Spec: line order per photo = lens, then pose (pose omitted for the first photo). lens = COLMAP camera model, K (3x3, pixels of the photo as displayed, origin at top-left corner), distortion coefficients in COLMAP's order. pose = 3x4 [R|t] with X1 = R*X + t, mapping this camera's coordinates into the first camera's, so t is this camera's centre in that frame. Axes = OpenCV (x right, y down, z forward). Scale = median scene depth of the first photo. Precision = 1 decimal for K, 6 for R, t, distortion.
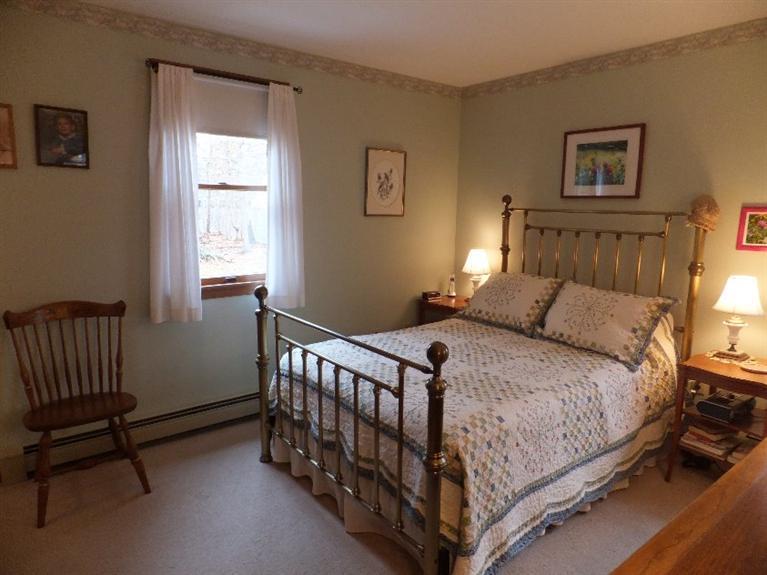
lens RADIAL K [[505.9, 0, 384.2], [0, 505.9, 287.1], [0, 0, 1]] dist [-0.020995, 0.023715]
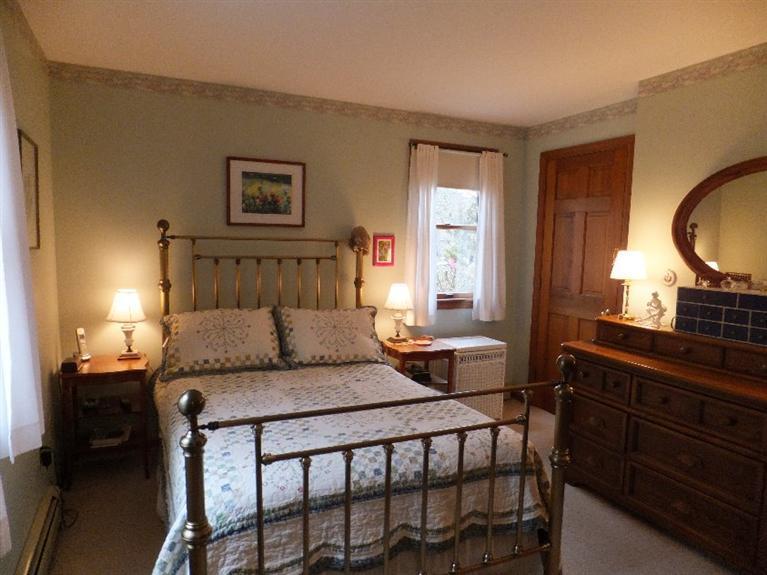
lens RADIAL K [[505.9, 0, 383.1], [0, 505.9, 288.6], [0, 0, 1]] dist [-0.020995, 0.023715]
pose [[0.239577, -0.103652, 0.965329, -0.562119], [0.139553, 0.987636, 0.071413, -0.094307], [-0.960795, 0.117606, 0.251080, 0.547472]]
